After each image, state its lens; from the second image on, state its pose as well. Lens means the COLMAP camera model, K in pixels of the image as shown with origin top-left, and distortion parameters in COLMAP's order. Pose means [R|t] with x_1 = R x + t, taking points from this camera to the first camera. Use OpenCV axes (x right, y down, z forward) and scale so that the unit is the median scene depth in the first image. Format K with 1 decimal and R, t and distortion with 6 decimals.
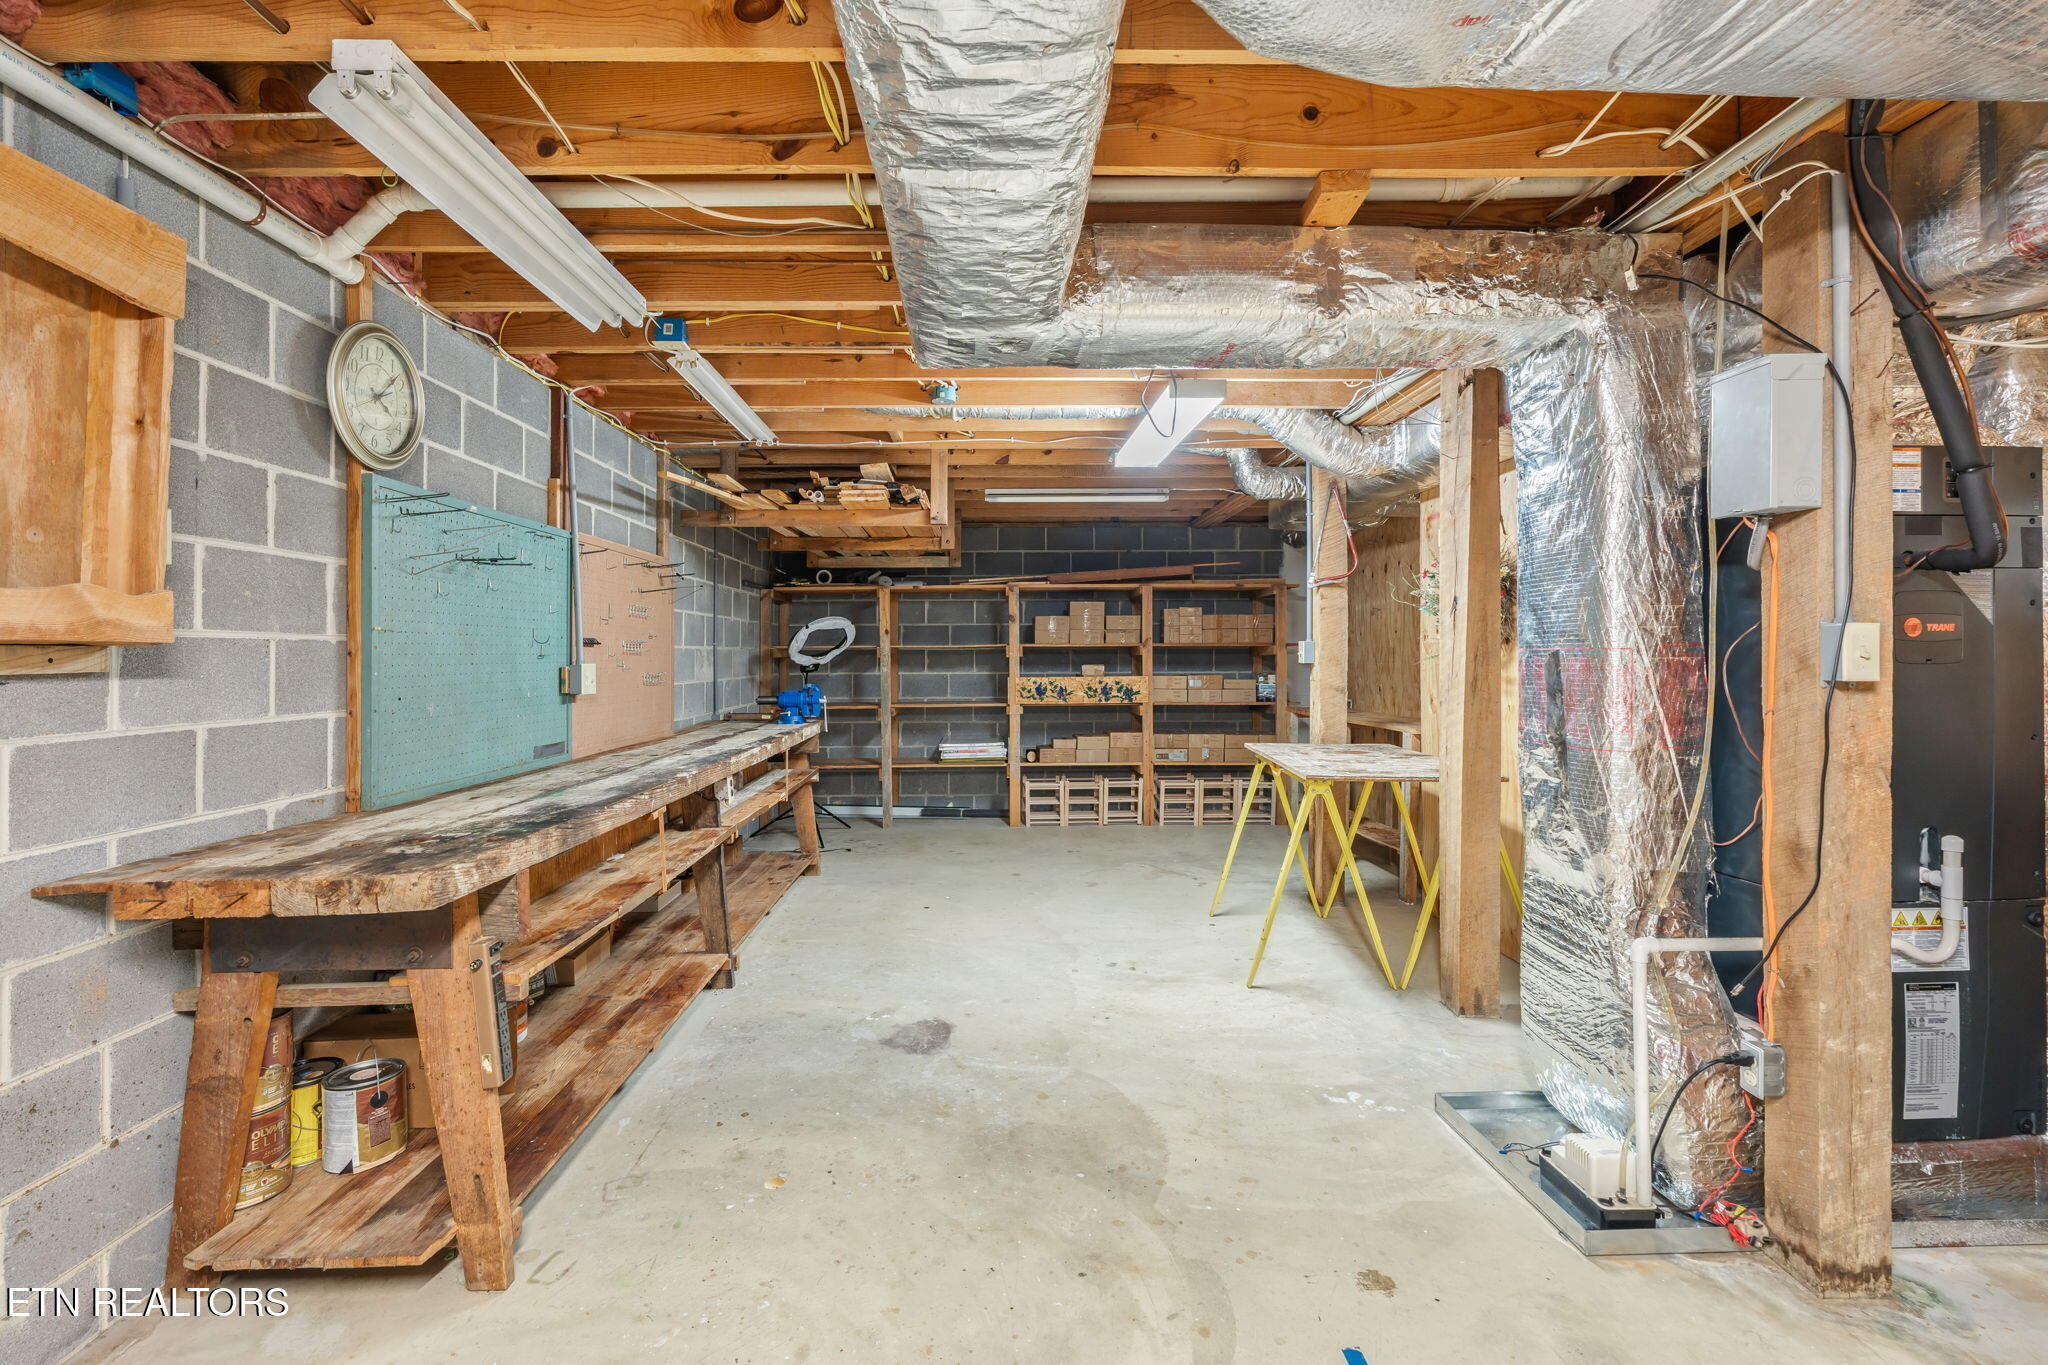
lens RADIAL K [[1086.8, 0, 1023.6], [0, 1086.8, 611.8], [0, 0, 1]] dist [-0.003067, -0.000299]
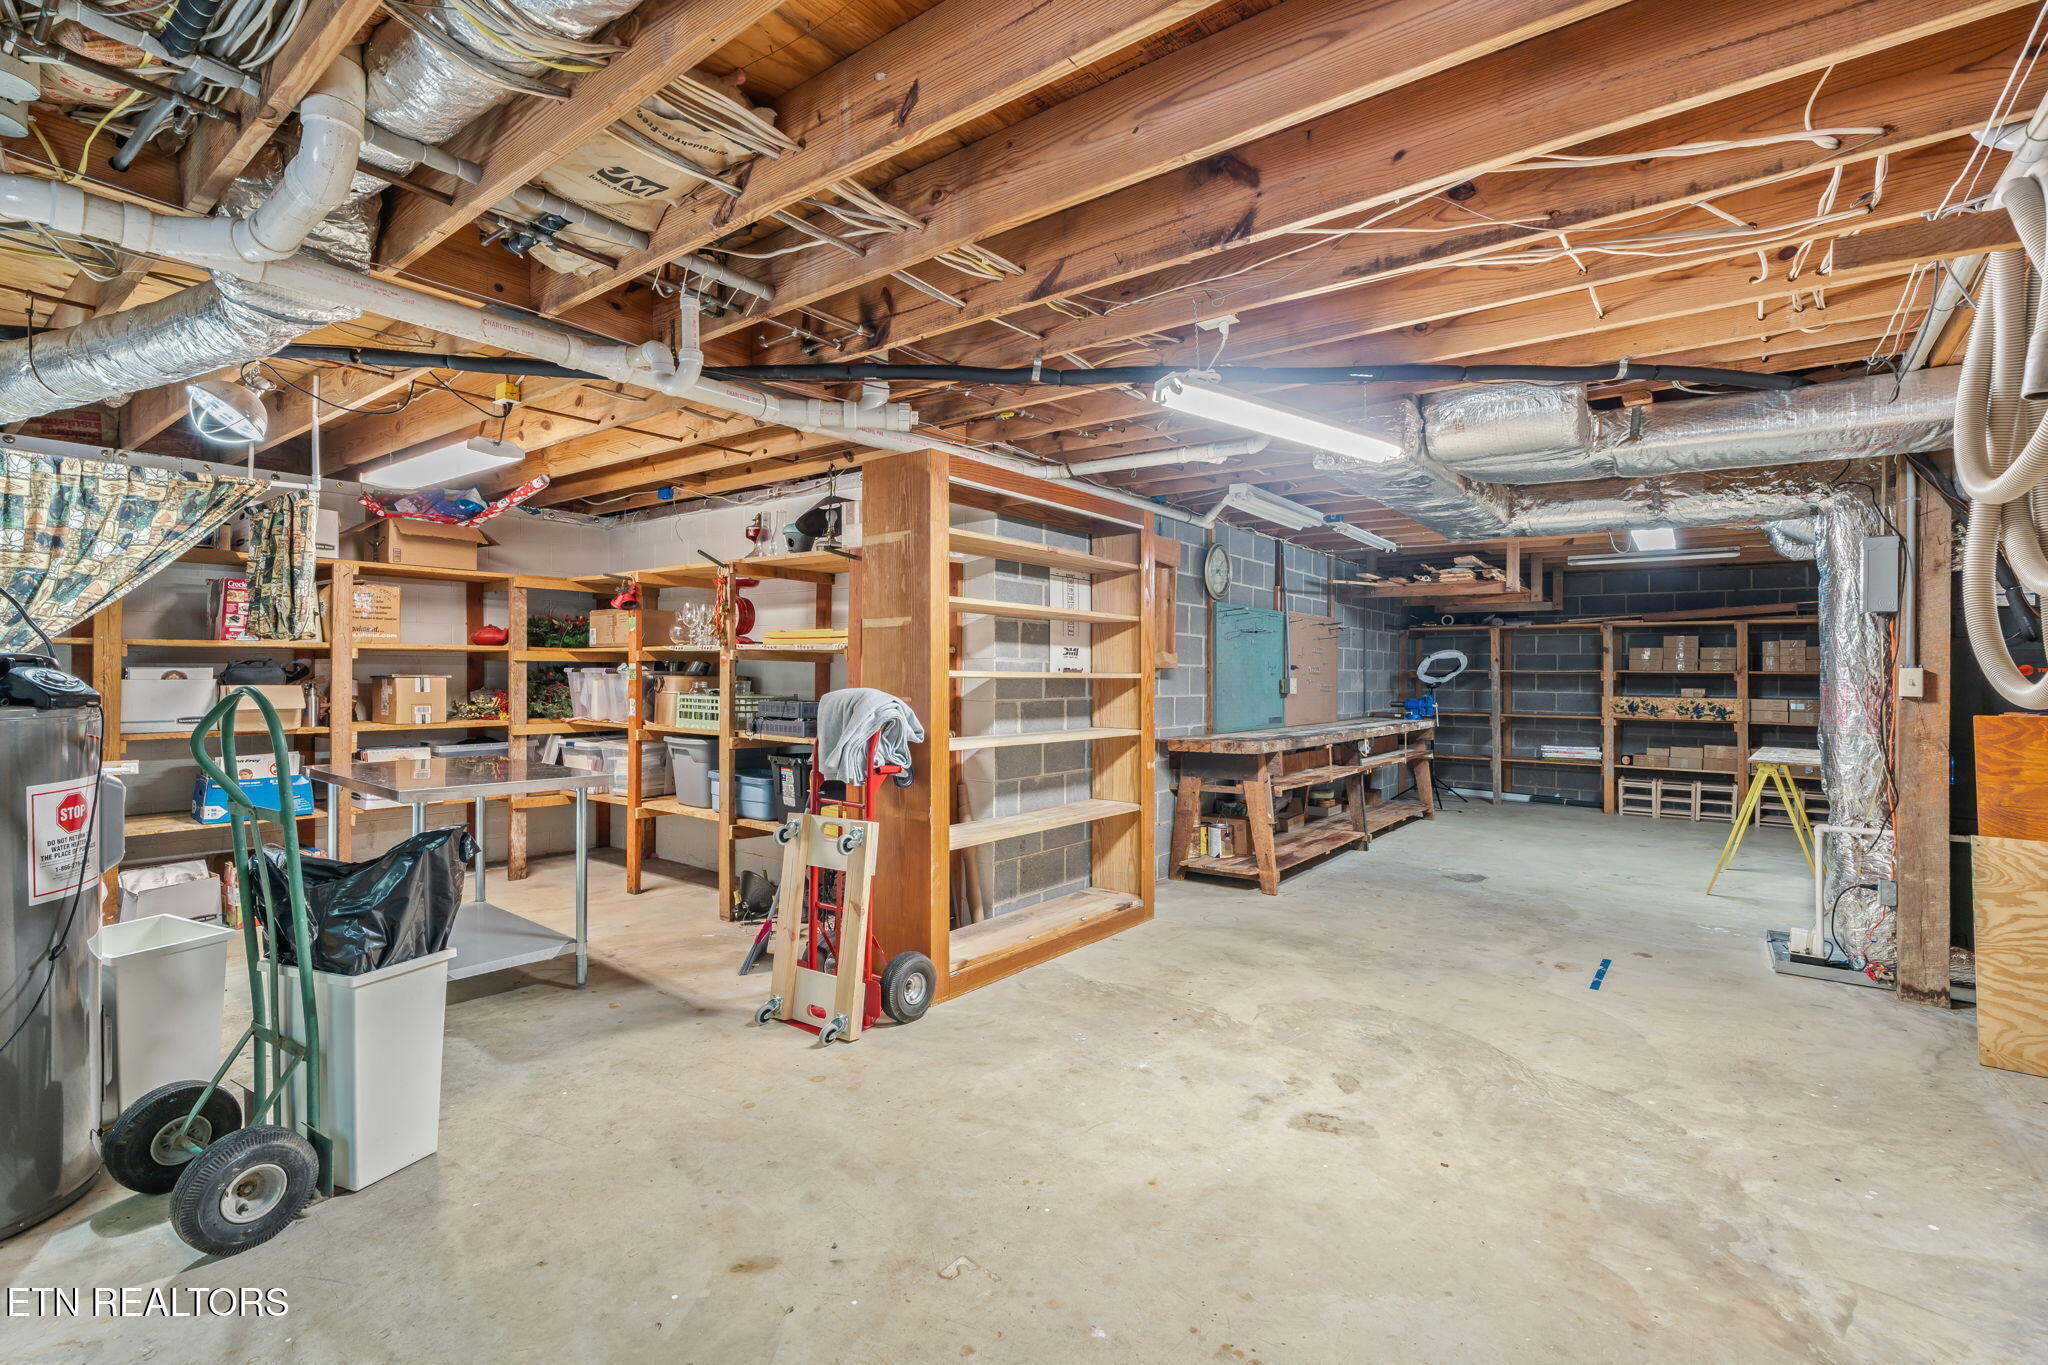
lens RADIAL K [[929.7, 0, 1025.9], [0, 929.7, 669.7], [0, 0, 1]] dist [-0.002551, 0.000125]
pose [[0.803243, 0.011961, -0.595532, 0.093877], [0.008375, 0.999473, 0.031370, -0.011008], [0.595593, -0.030185, 0.802719, -0.281740]]
